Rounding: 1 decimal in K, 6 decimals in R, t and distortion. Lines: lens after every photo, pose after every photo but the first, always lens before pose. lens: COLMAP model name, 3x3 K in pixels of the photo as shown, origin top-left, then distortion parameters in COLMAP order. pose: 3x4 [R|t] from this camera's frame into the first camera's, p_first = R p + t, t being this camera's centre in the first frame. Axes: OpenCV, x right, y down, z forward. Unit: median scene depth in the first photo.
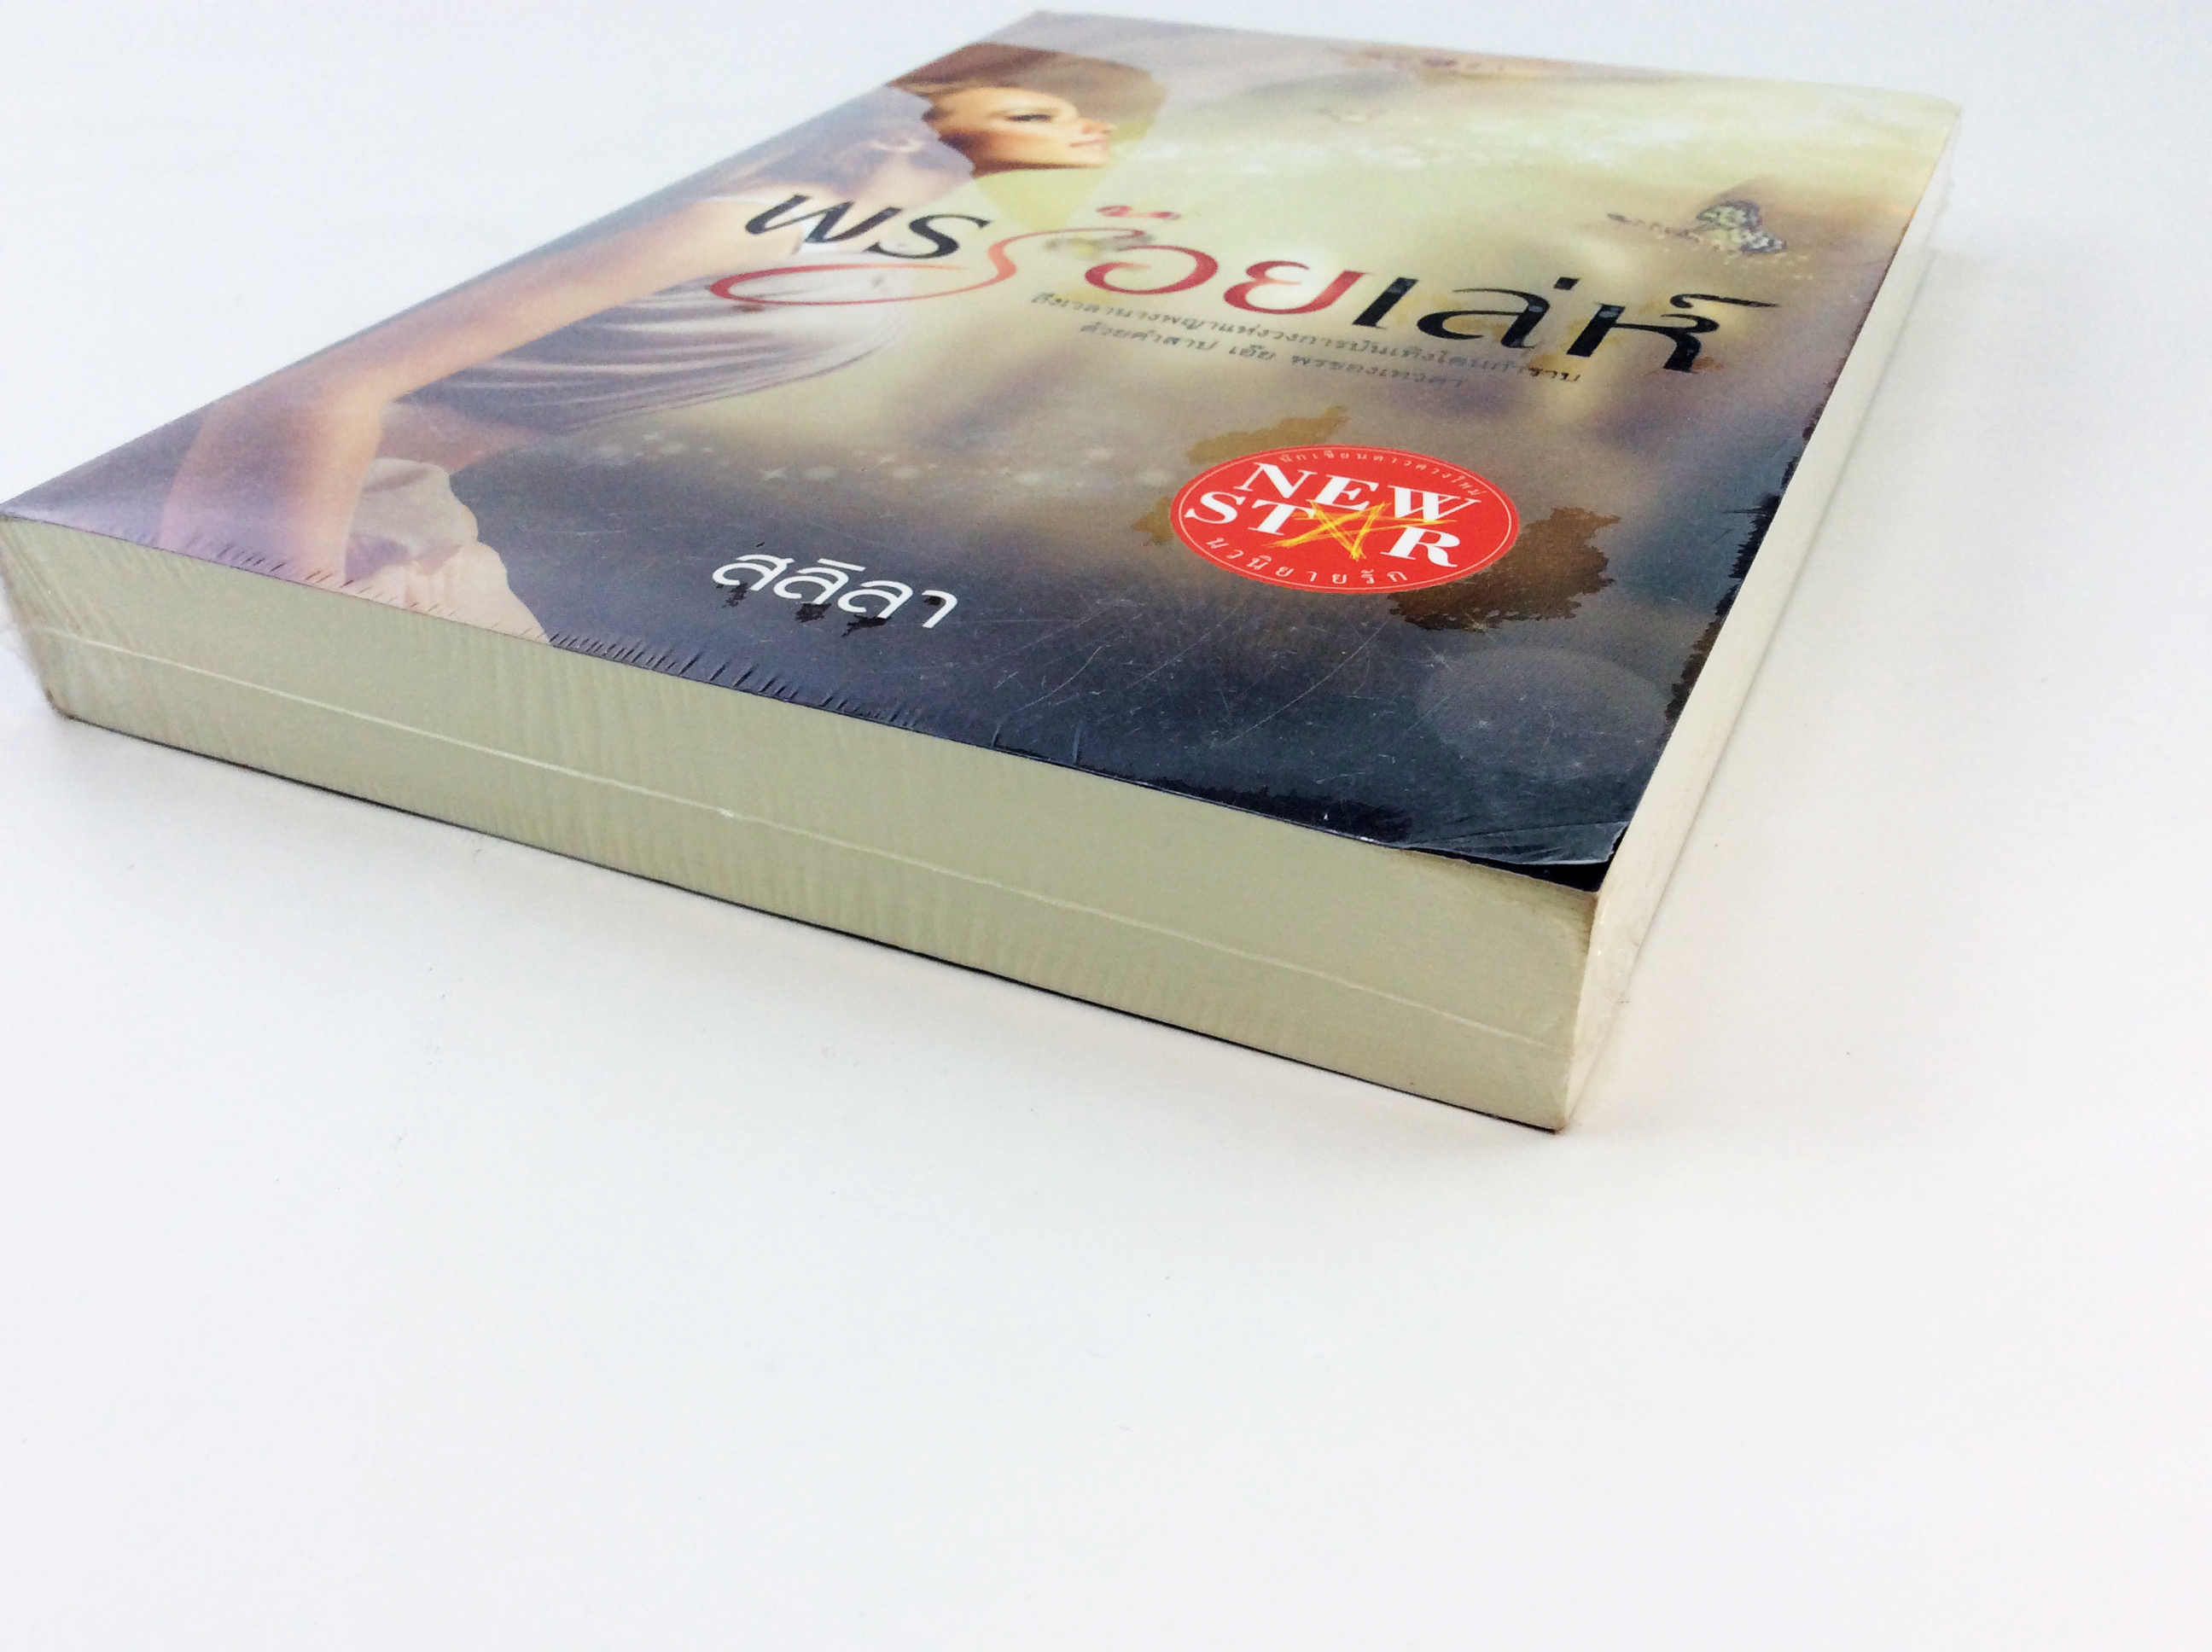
lens RADIAL K [[2075.4, 0, 1105.6], [0, 2075.4, 824.0], [0, 0, 1]] dist [0.079280, 0.000000]
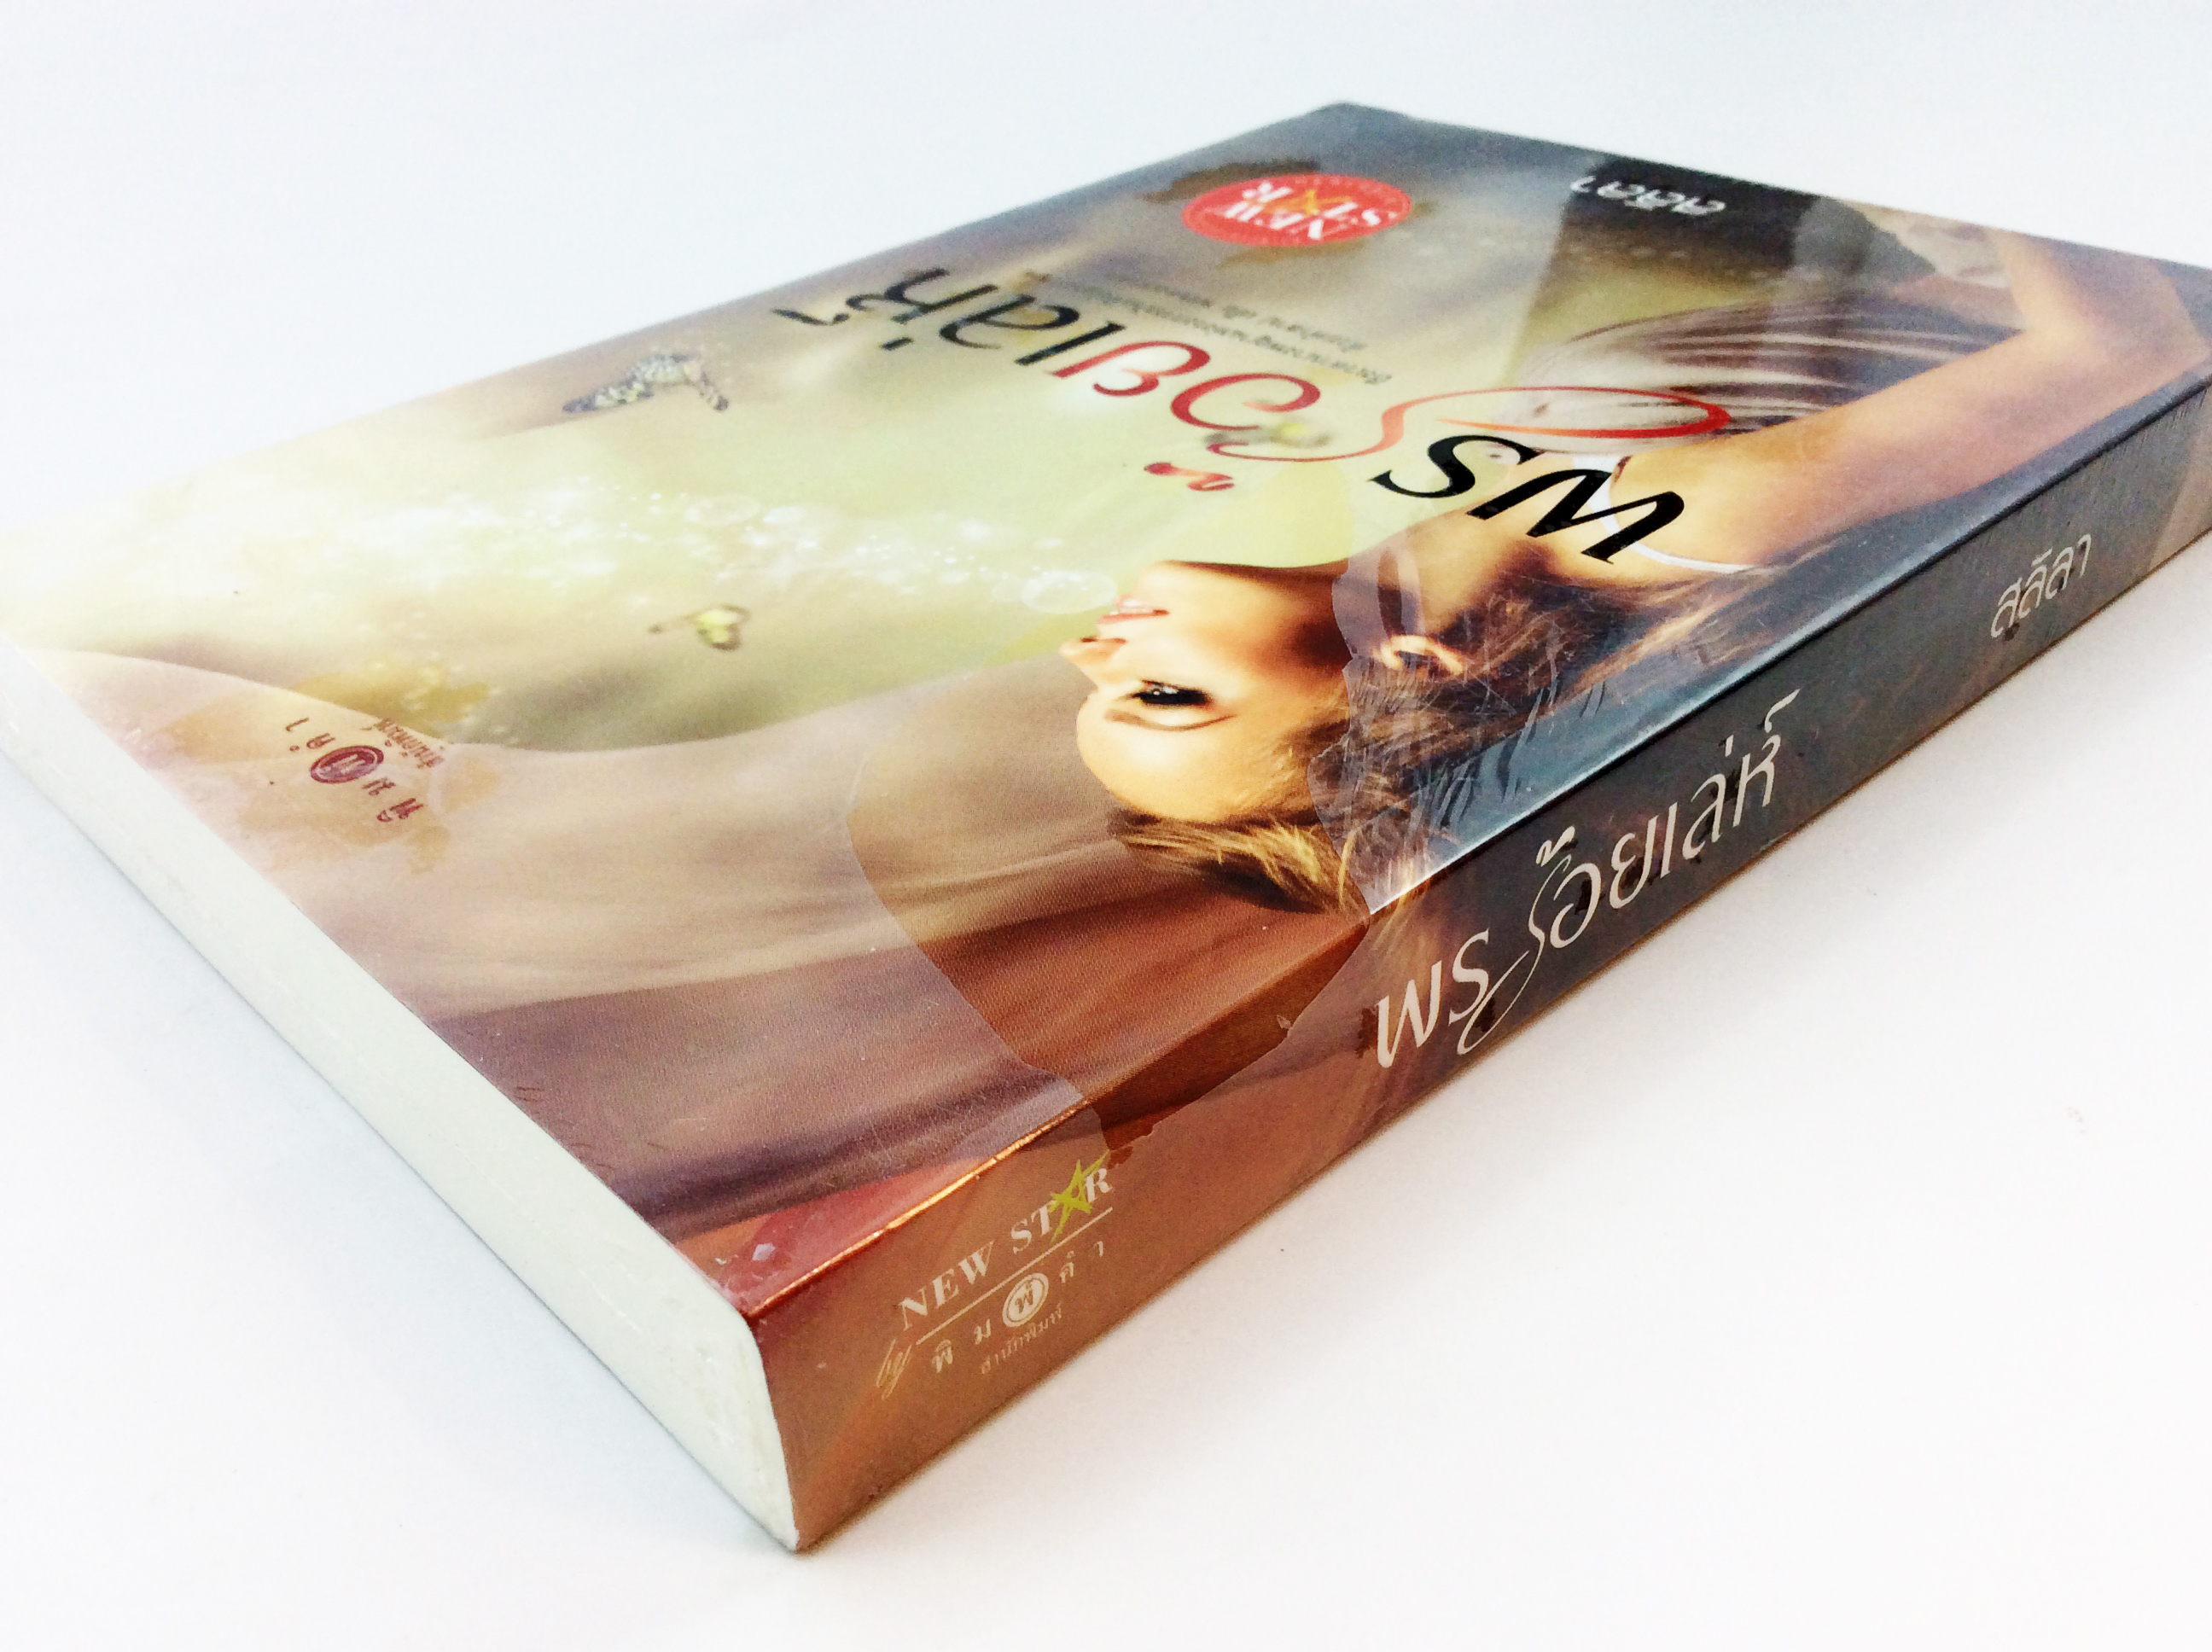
lens RADIAL K [[2075.4, 0, 1108.3], [0, 2075.4, 827.2], [0, 0, 1]] dist [0.079280, 0.000000]
pose [[-0.922314, -0.149746, 0.356250, -0.304978], [0.268936, 0.413285, 0.869982, -1.092950], [-0.277509, 0.898205, -0.340906, 1.618780]]
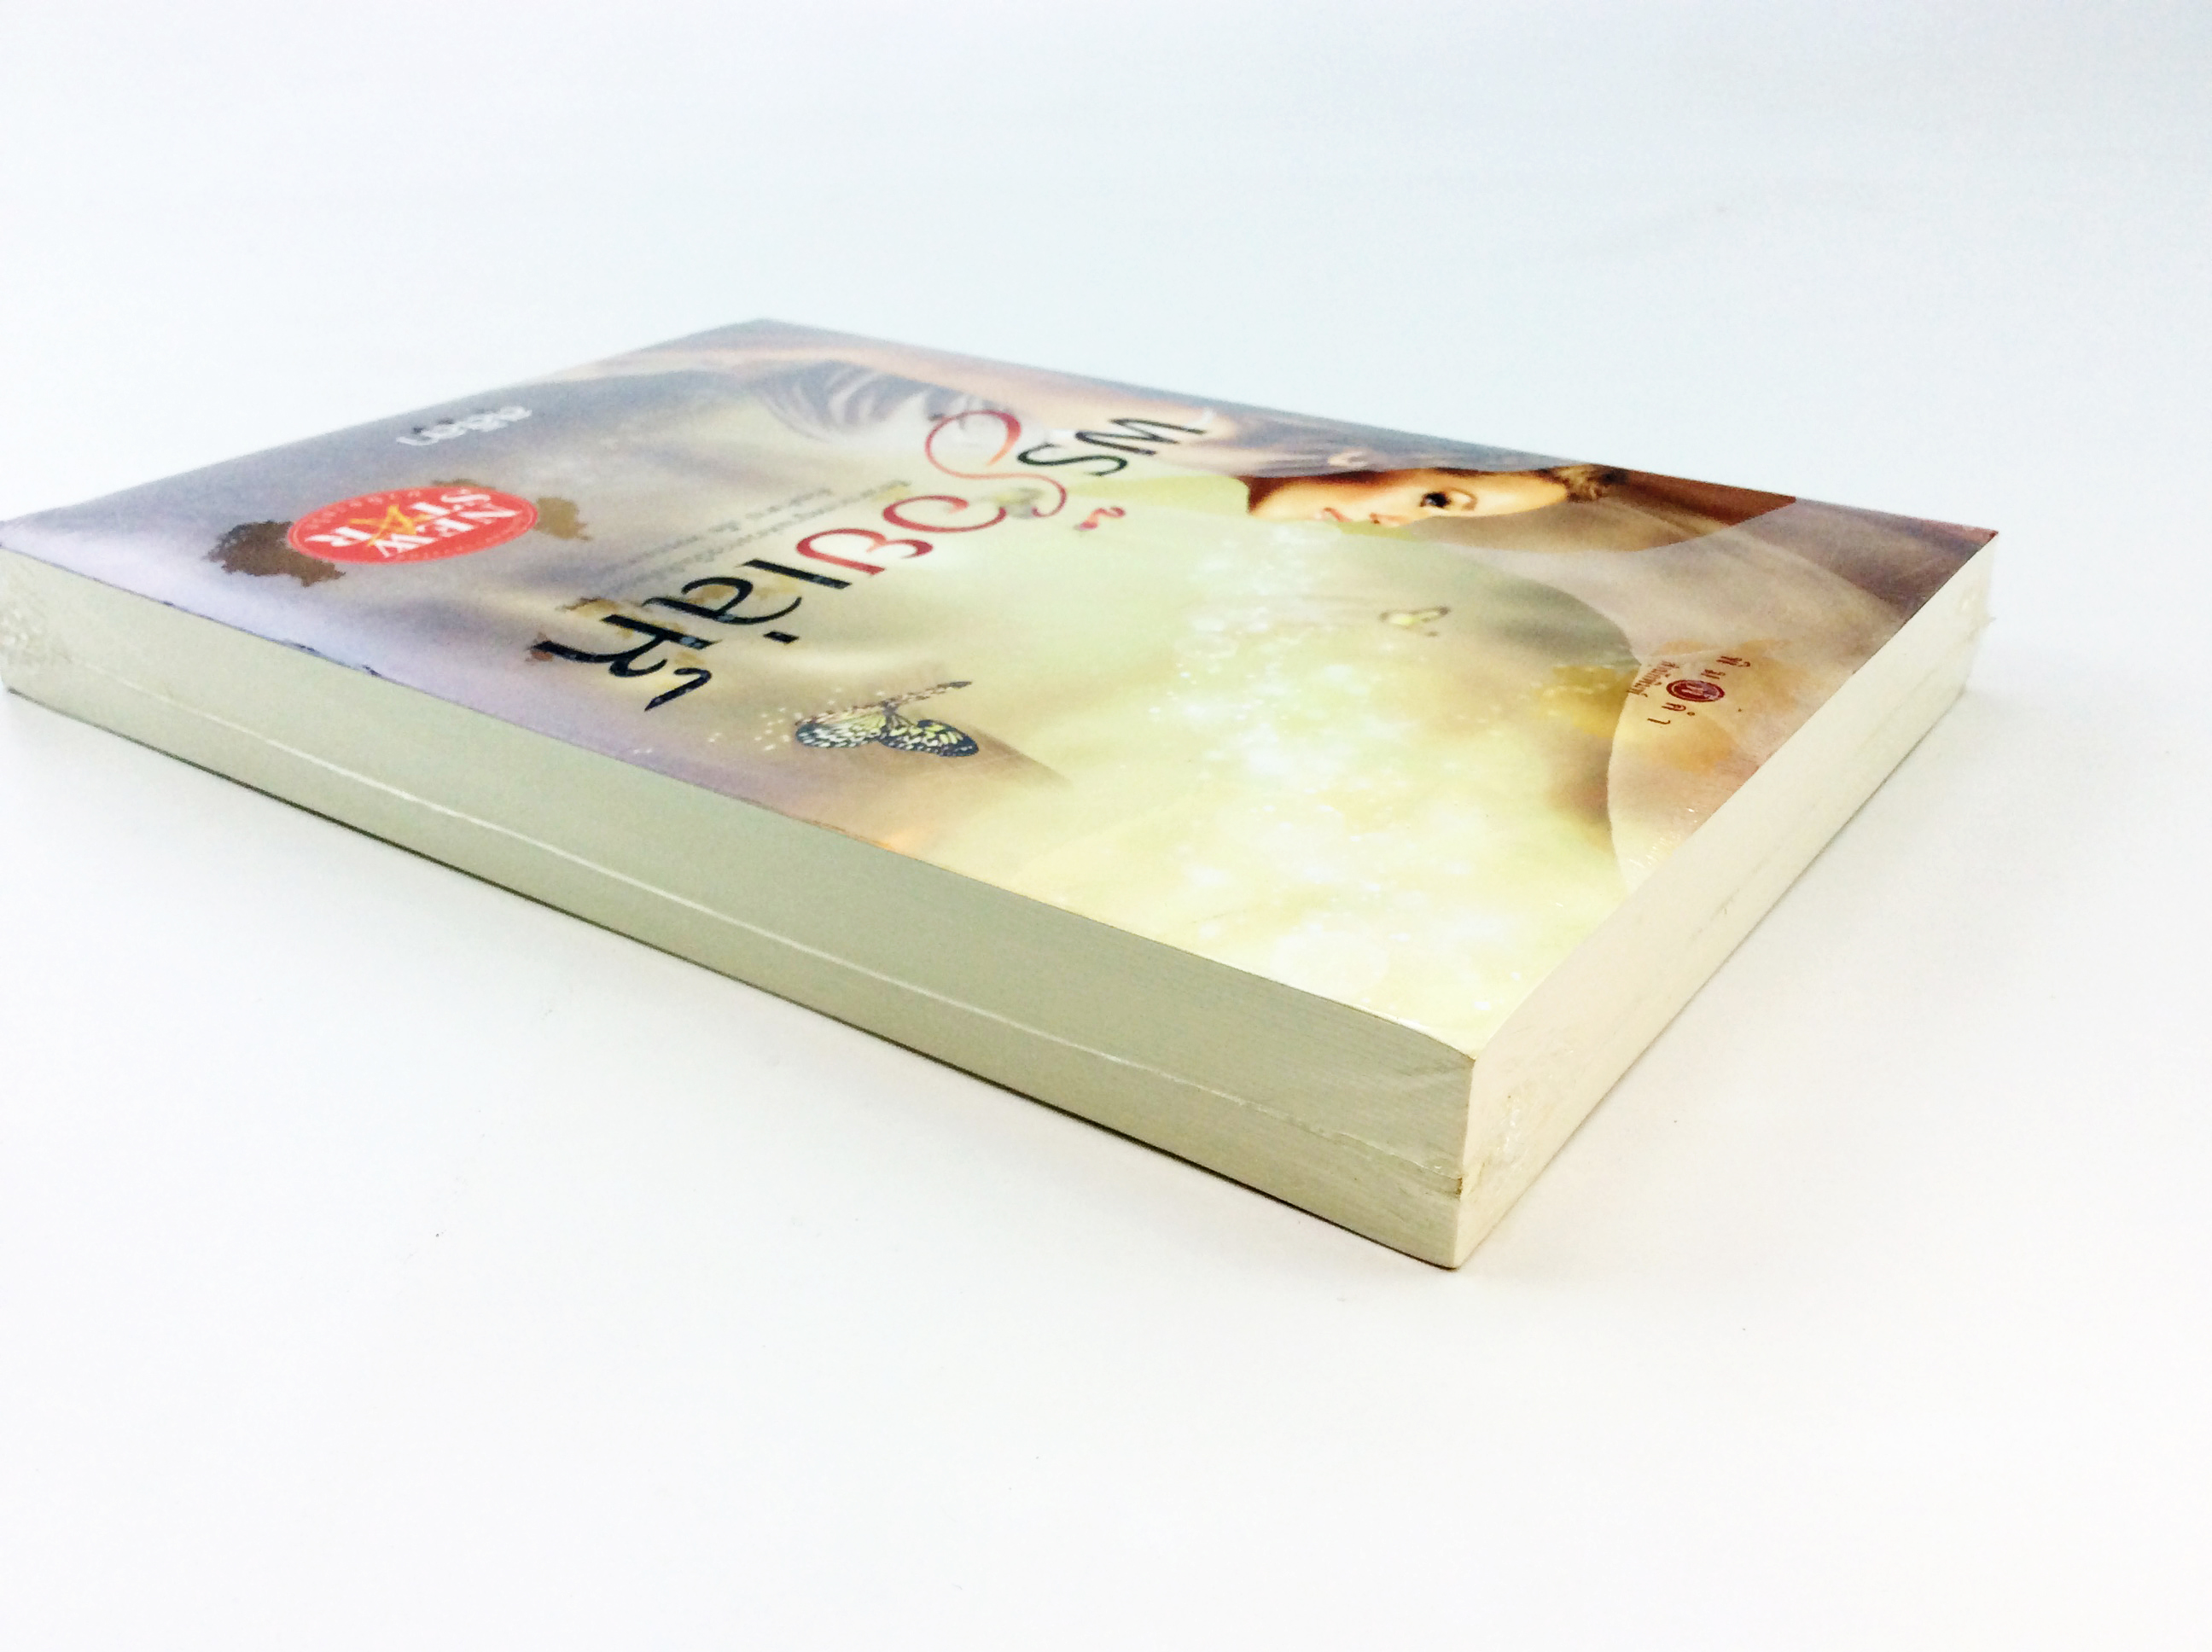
lens RADIAL K [[2075.4, 0, 1107.5], [0, 2075.4, 817.3], [0, 0, 1]] dist [0.079280, 0.000000]
pose [[-0.175241, 0.447507, -0.876942, 1.157930], [-0.538424, 0.702160, 0.465909, -0.780944], [0.824251, 0.553813, 0.117901, 1.105981]]
